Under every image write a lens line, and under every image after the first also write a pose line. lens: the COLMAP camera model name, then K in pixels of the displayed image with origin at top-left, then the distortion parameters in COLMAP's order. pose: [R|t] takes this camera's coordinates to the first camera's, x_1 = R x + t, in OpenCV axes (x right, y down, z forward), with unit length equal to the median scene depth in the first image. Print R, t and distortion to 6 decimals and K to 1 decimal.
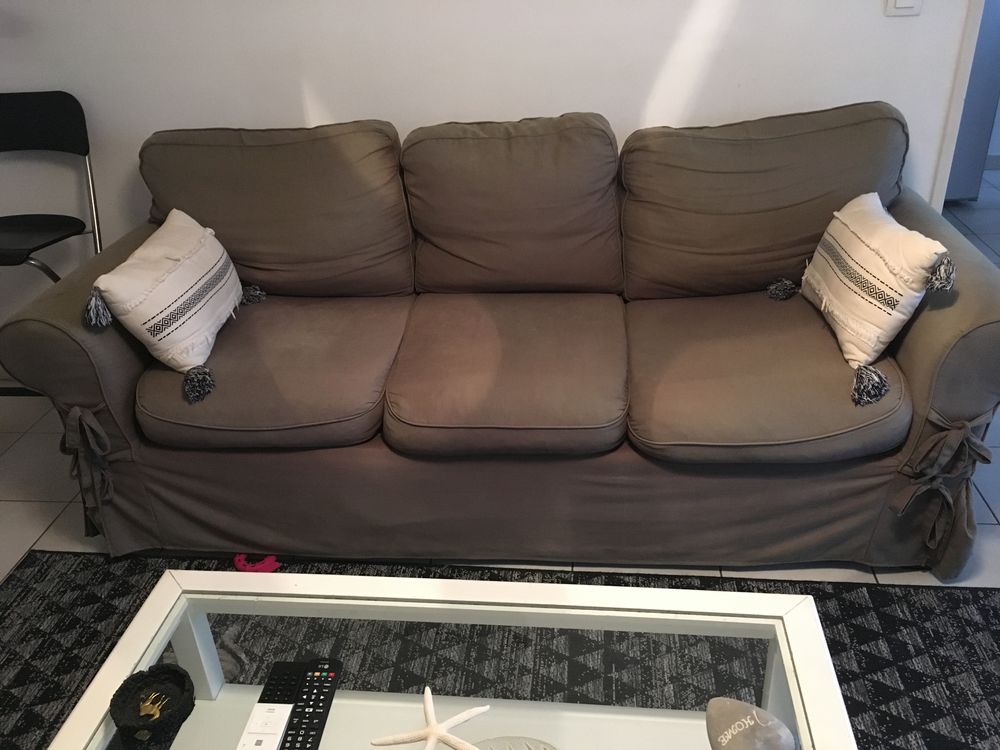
lens RADIAL K [[847.2, 0, 487.9], [0, 847.2, 375.6], [0, 0, 1]] dist [0.049169, 0.000261]
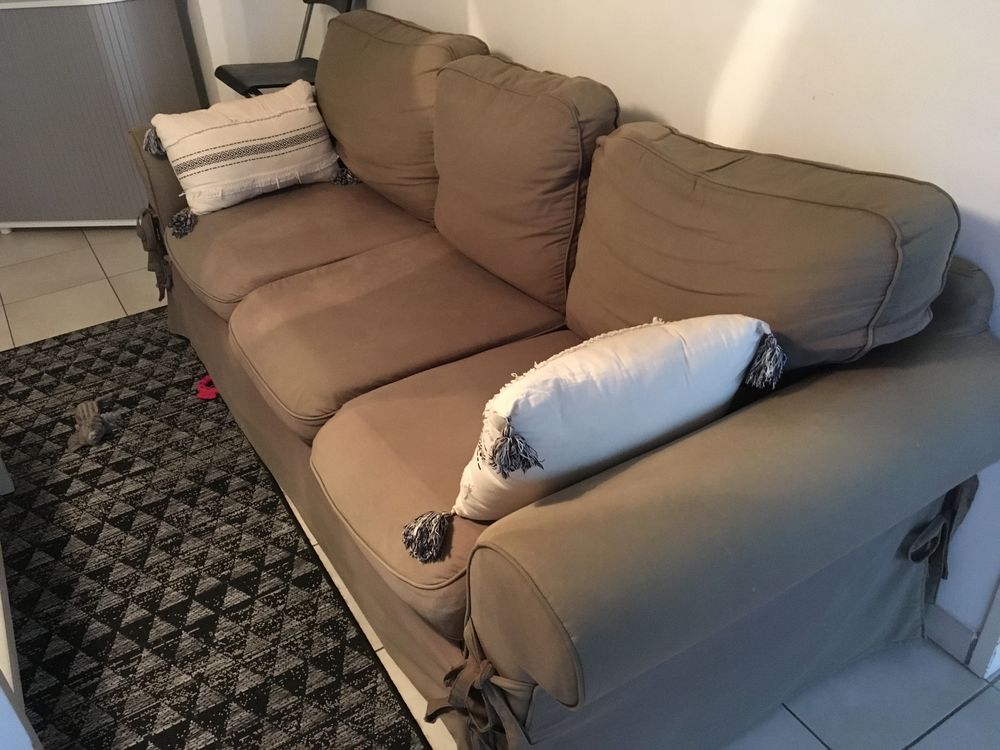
lens RADIAL K [[834.3, 0, 500.0], [0, 834.3, 375.0], [0, 0, 1]] dist [0.040516, -0.005337]
pose [[0.614129, 0.459354, -0.641747, 0.674189], [-0.367911, 0.886027, 0.282130, -0.256956], [0.698203, 0.062842, 0.713137, 0.419029]]
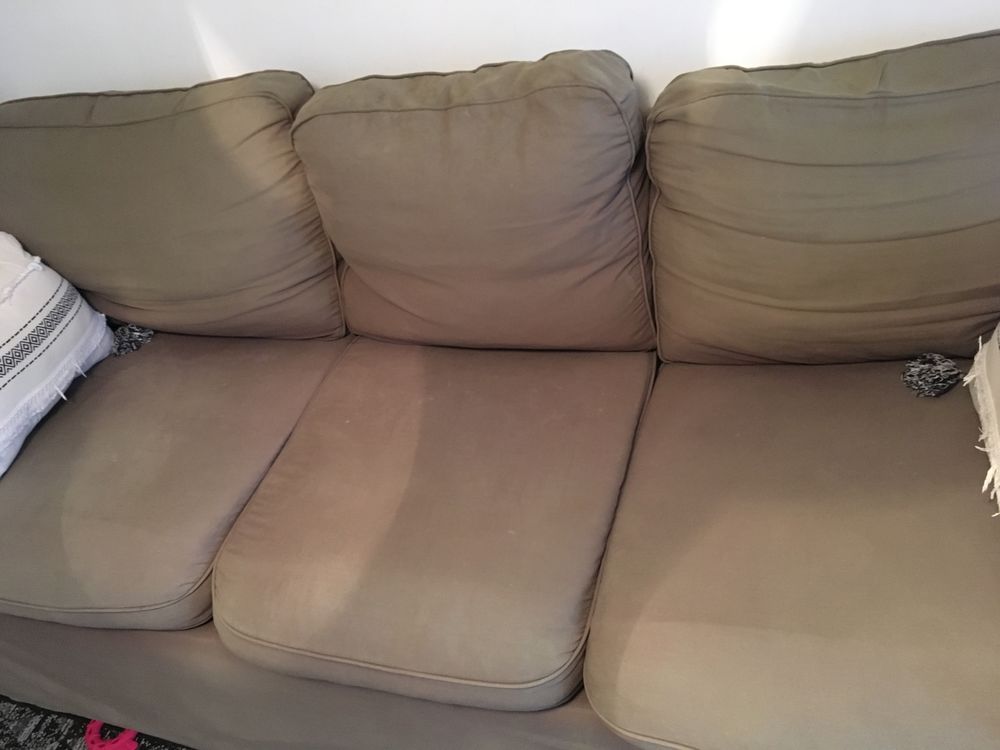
lens RADIAL K [[834.3, 0, 500.0], [0, 834.3, 375.0], [0, 0, 1]] dist [0.040516, -0.005337]
pose [[0.973730, 0.030167, -0.225698, 0.194355], [0.014258, 0.981162, 0.192658, -0.206094], [0.227258, -0.190815, 0.954957, 0.411972]]
